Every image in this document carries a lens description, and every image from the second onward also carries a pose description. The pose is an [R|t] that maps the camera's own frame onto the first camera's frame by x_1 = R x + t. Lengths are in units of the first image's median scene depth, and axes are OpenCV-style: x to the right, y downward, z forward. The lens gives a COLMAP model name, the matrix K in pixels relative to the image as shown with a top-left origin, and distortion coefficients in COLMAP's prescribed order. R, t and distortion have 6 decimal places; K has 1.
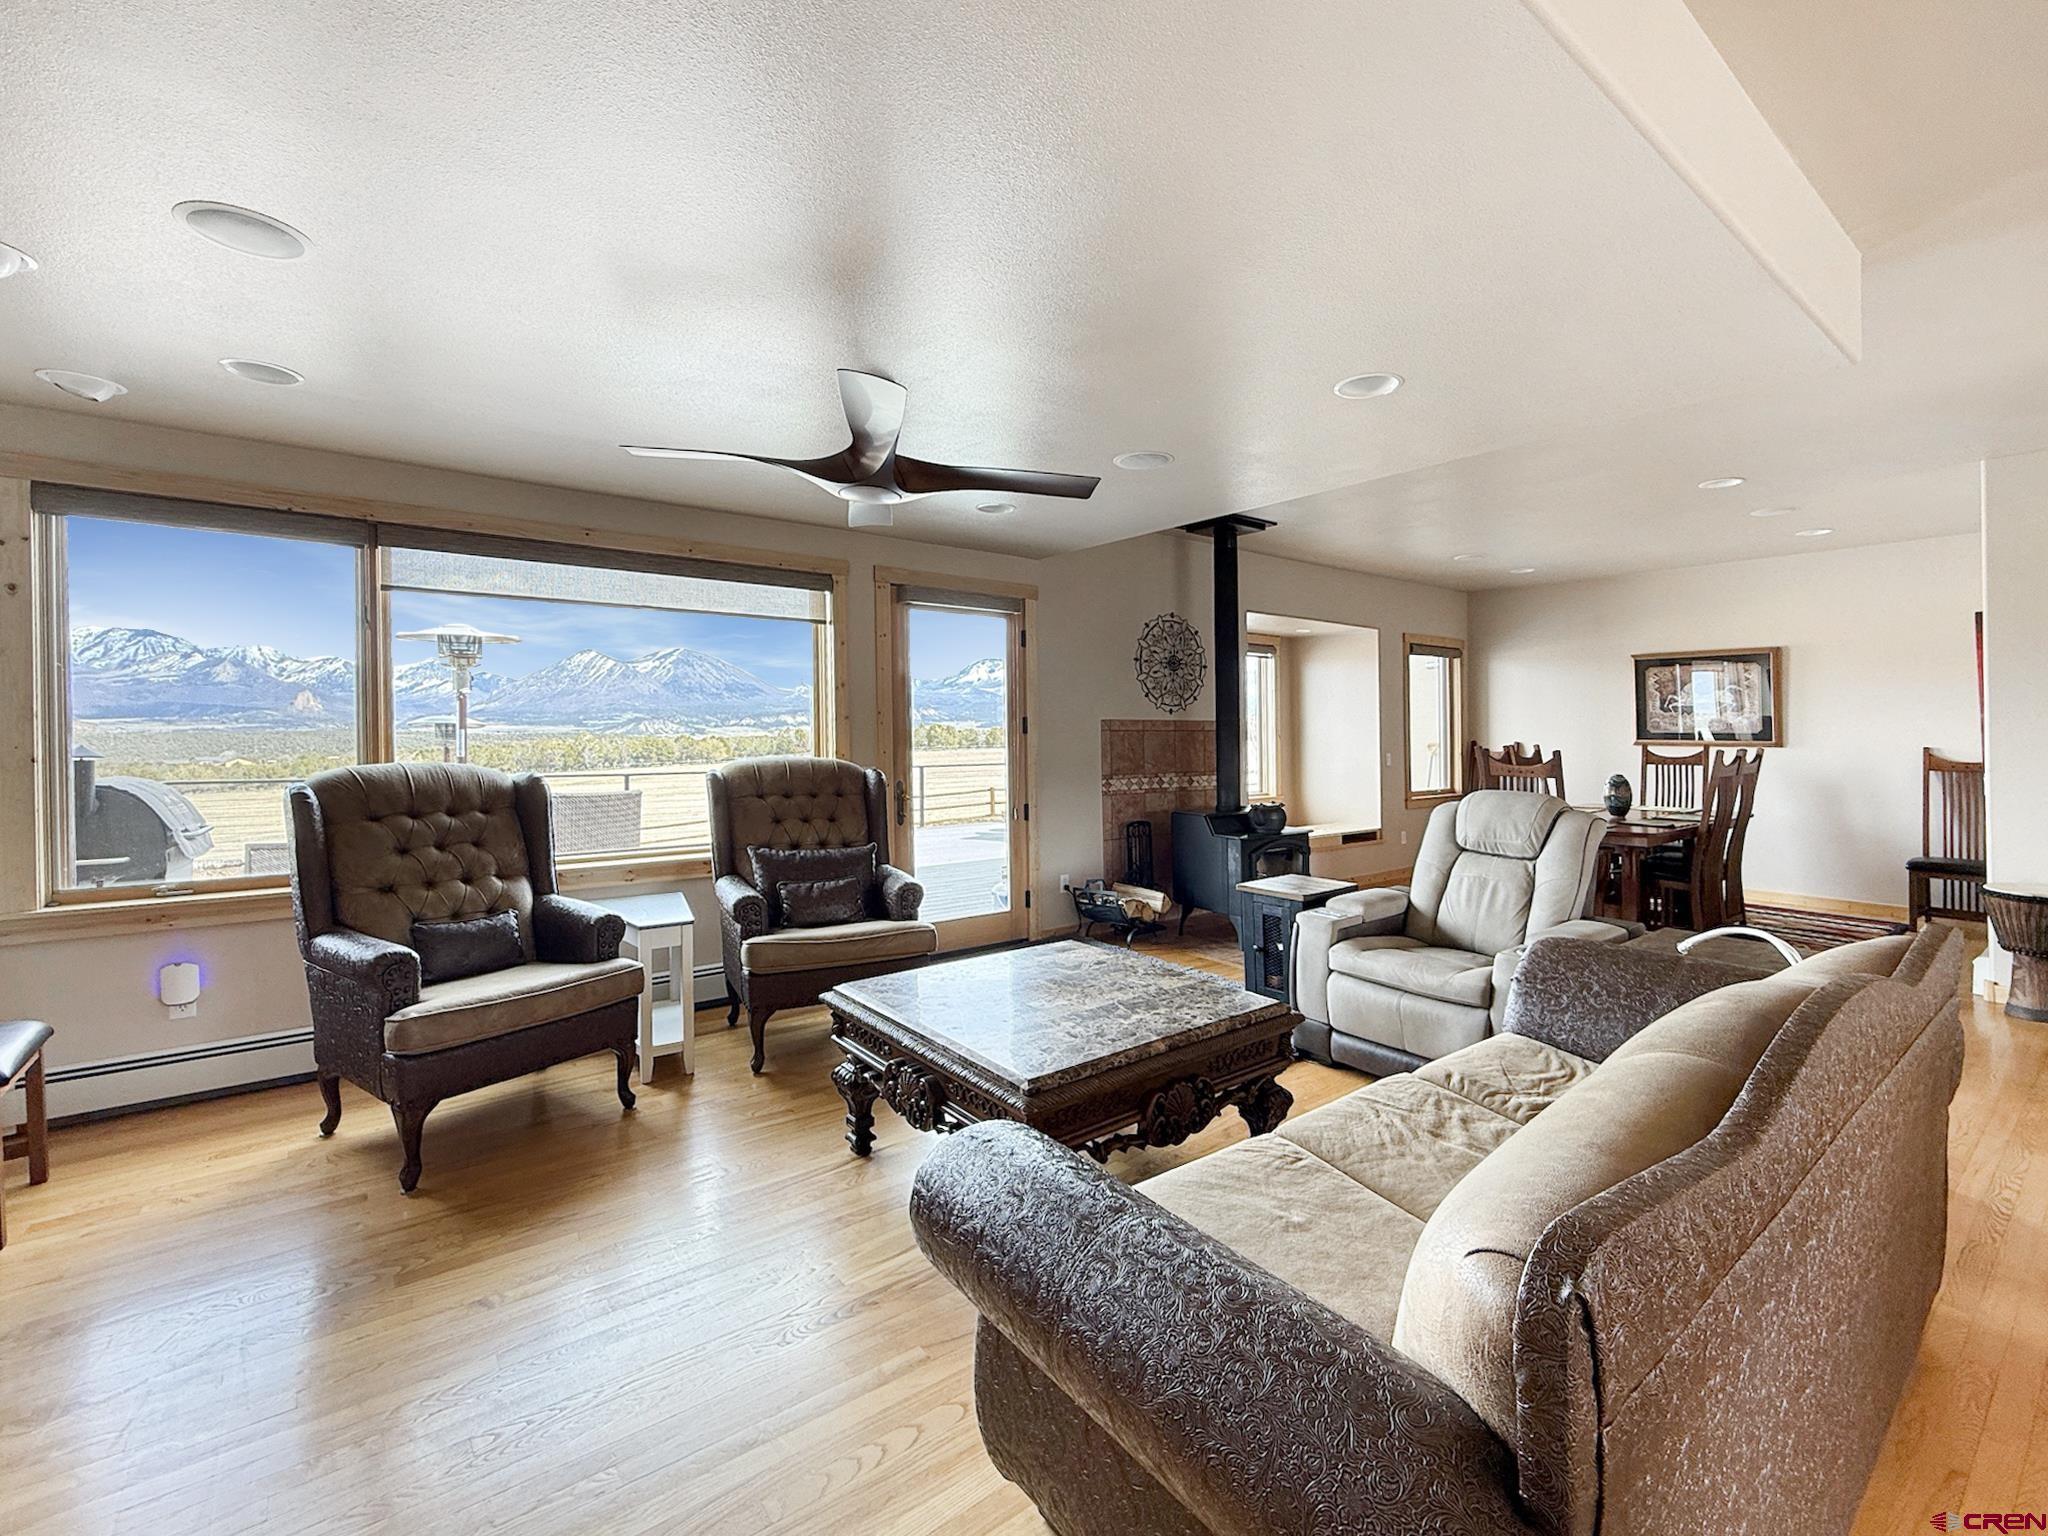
lens RADIAL K [[873.2, 0, 994.0], [0, 873.2, 726.4], [0, 0, 1]] dist [-0.004734, -0.000158]
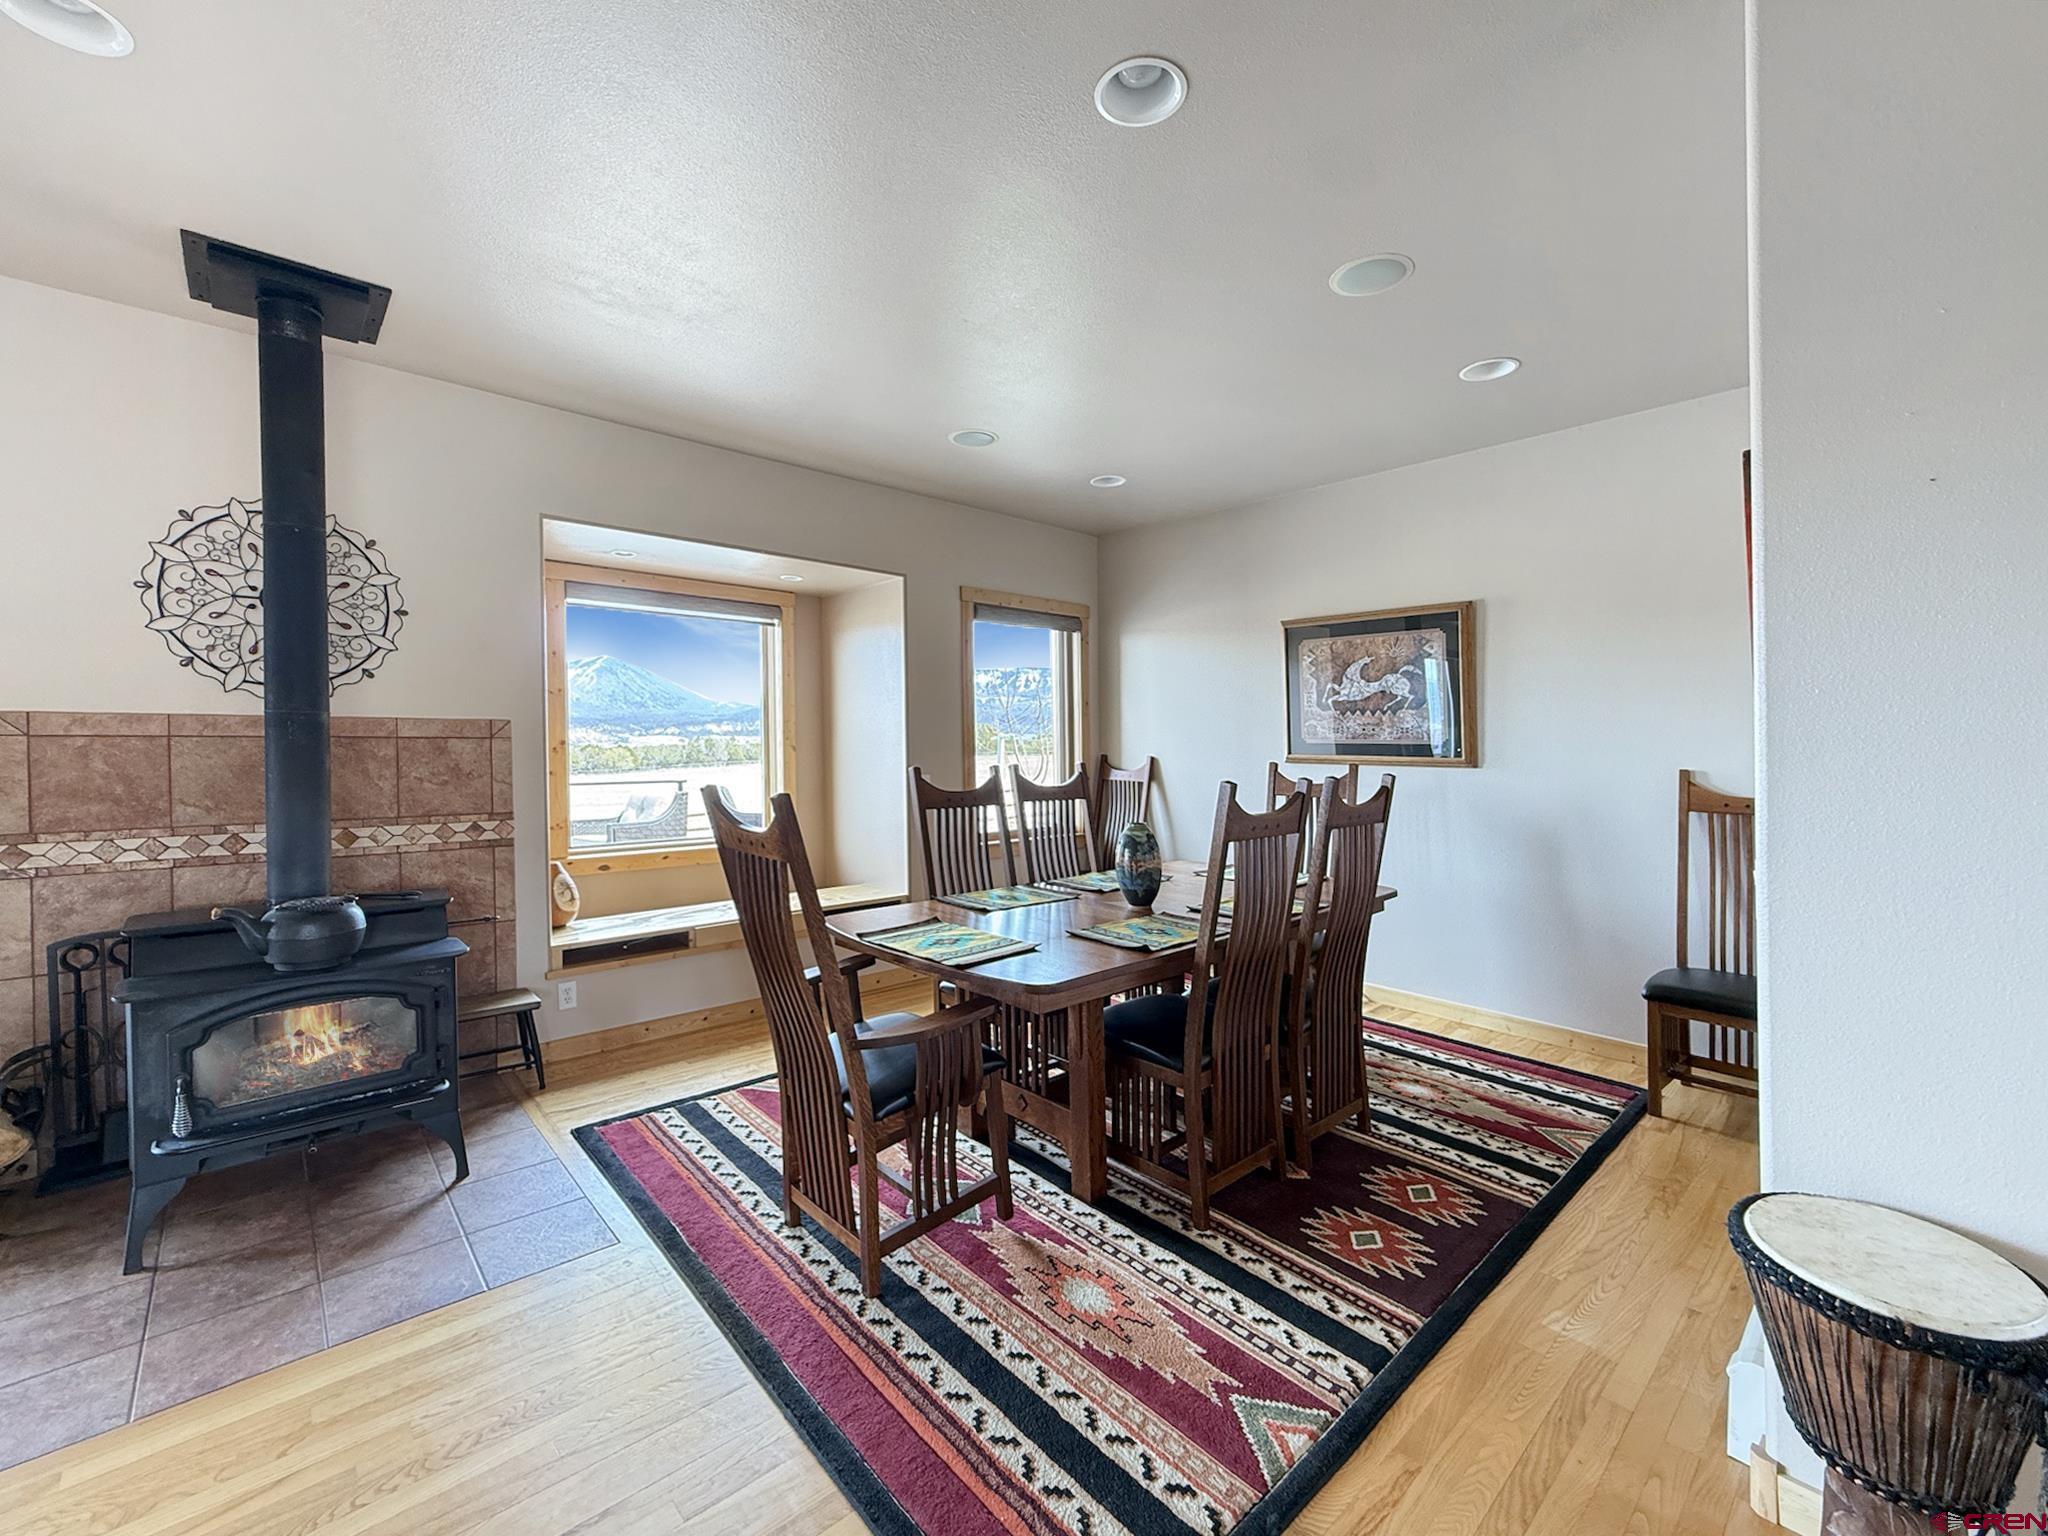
lens RADIAL K [[873.2, 0, 994.0], [0, 873.2, 726.4], [0, 0, 1]] dist [-0.004734, -0.000158]
pose [[0.994233, 0.003401, 0.107184, 0.594327], [-0.002063, 0.999919, -0.012592, 0.004820], [-0.107218, 0.012299, 0.994159, 0.507114]]
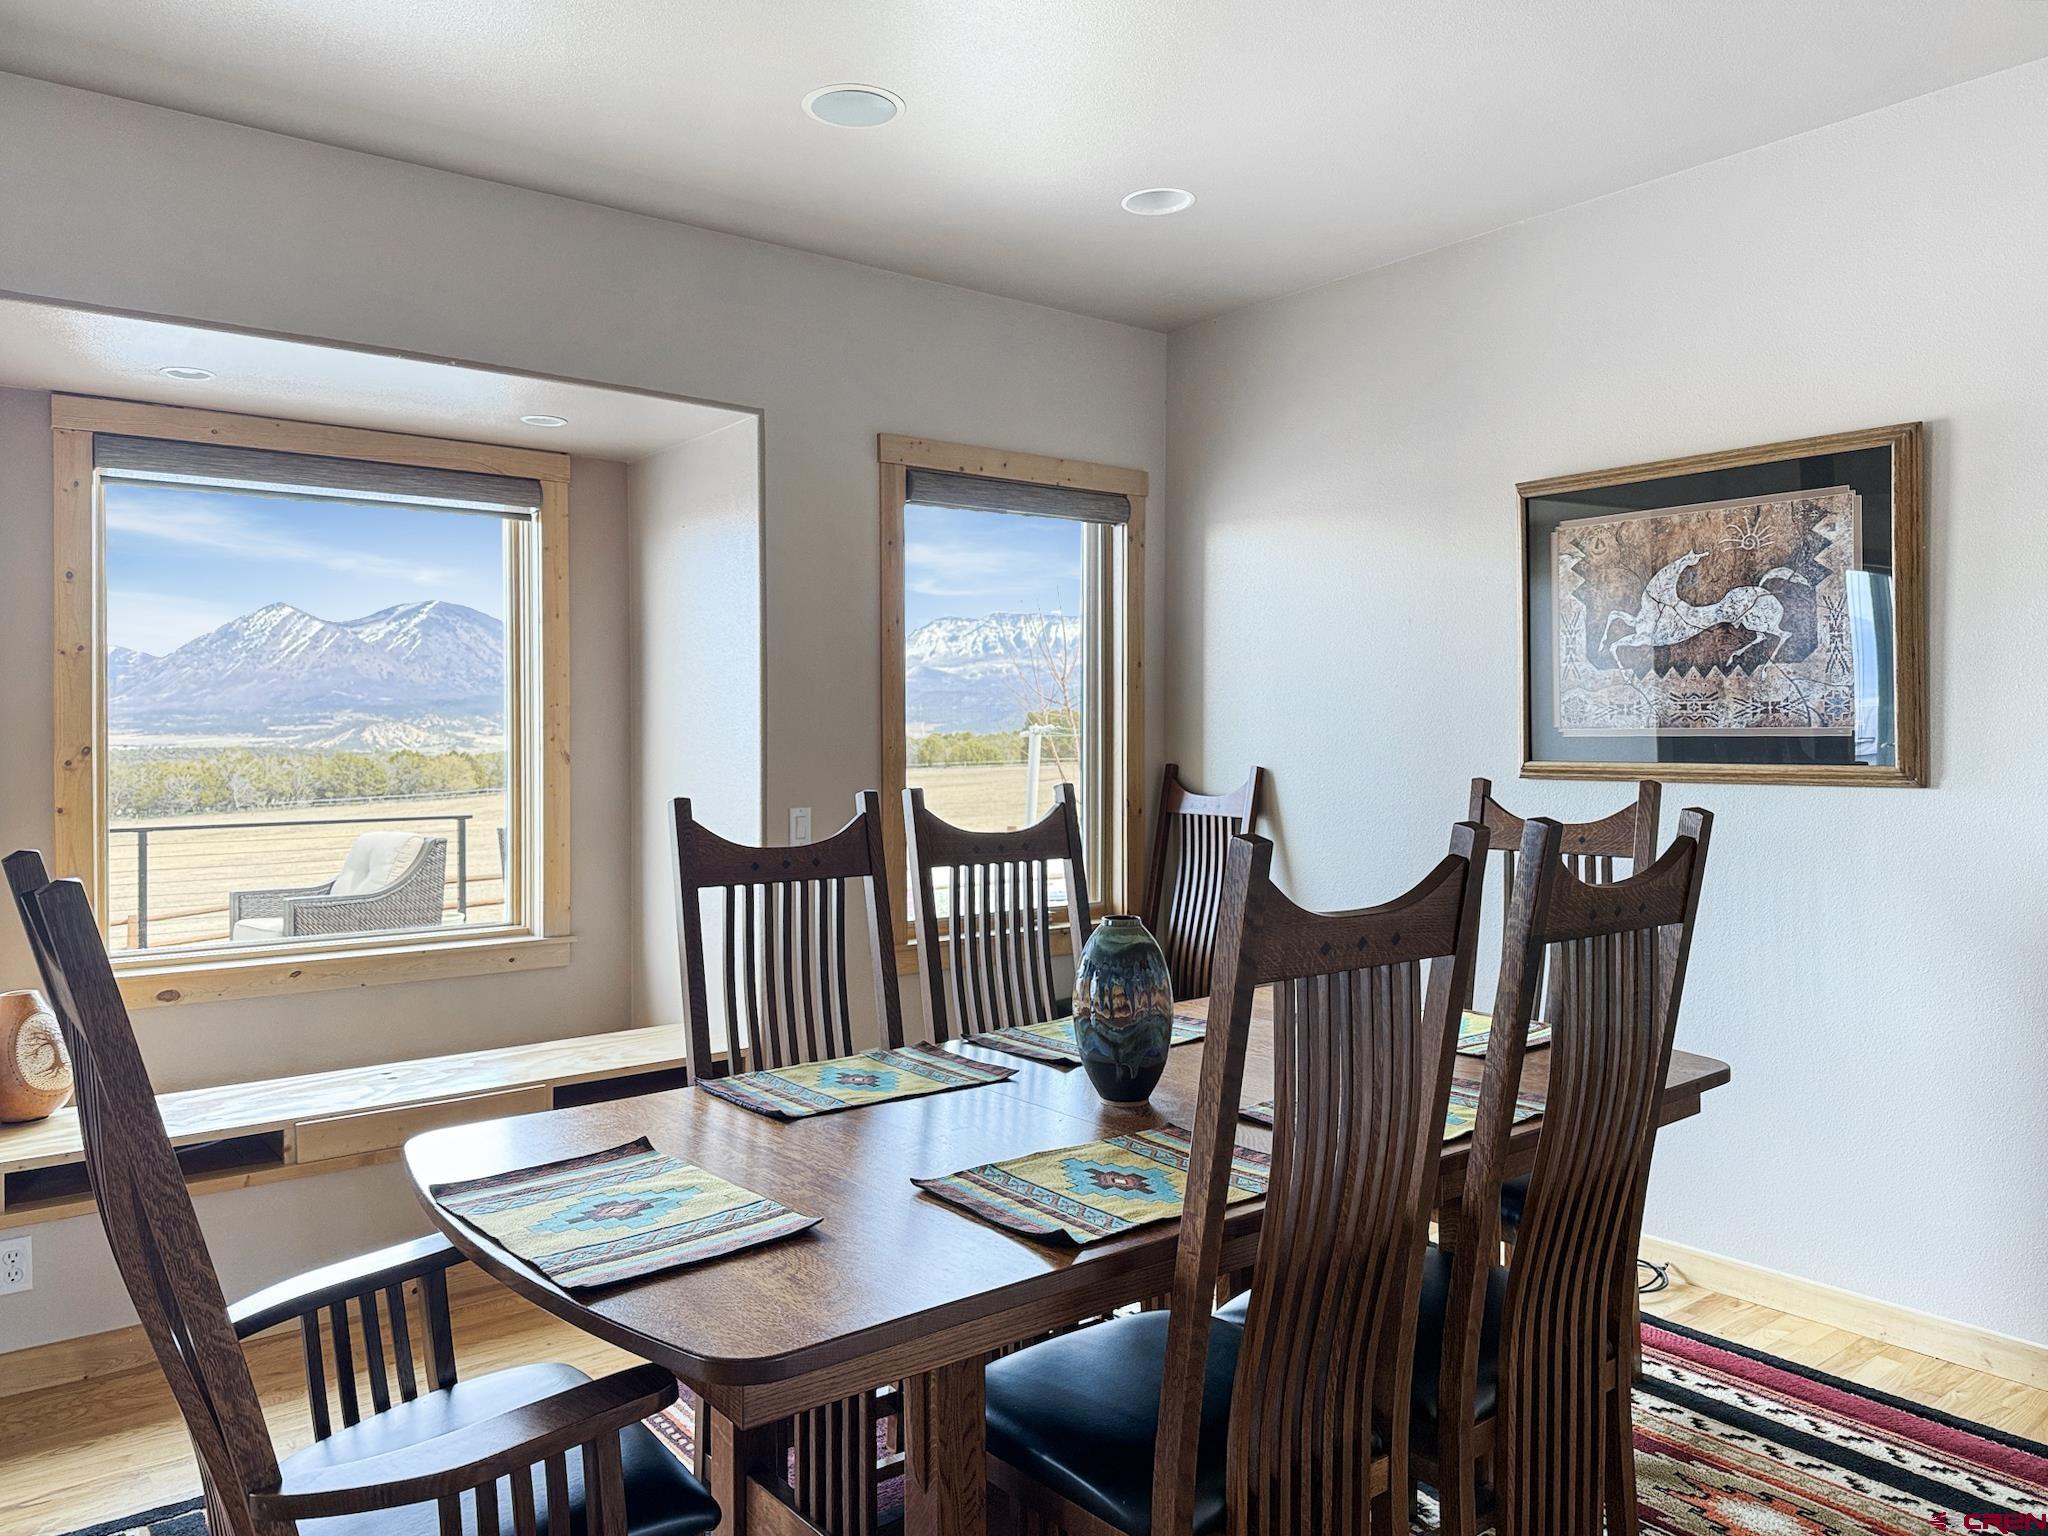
lens RADIAL K [[1493.7, 0, 1024.0], [0, 1493.7, 768.0], [0, 0, 1]] dist [0.040114, -0.054807]
pose [[0.998372, -0.010083, 0.056136, 0.687303], [0.008748, 0.999674, 0.023972, 0.005446], [-0.056360, -0.023442, 0.998135, 0.621762]]
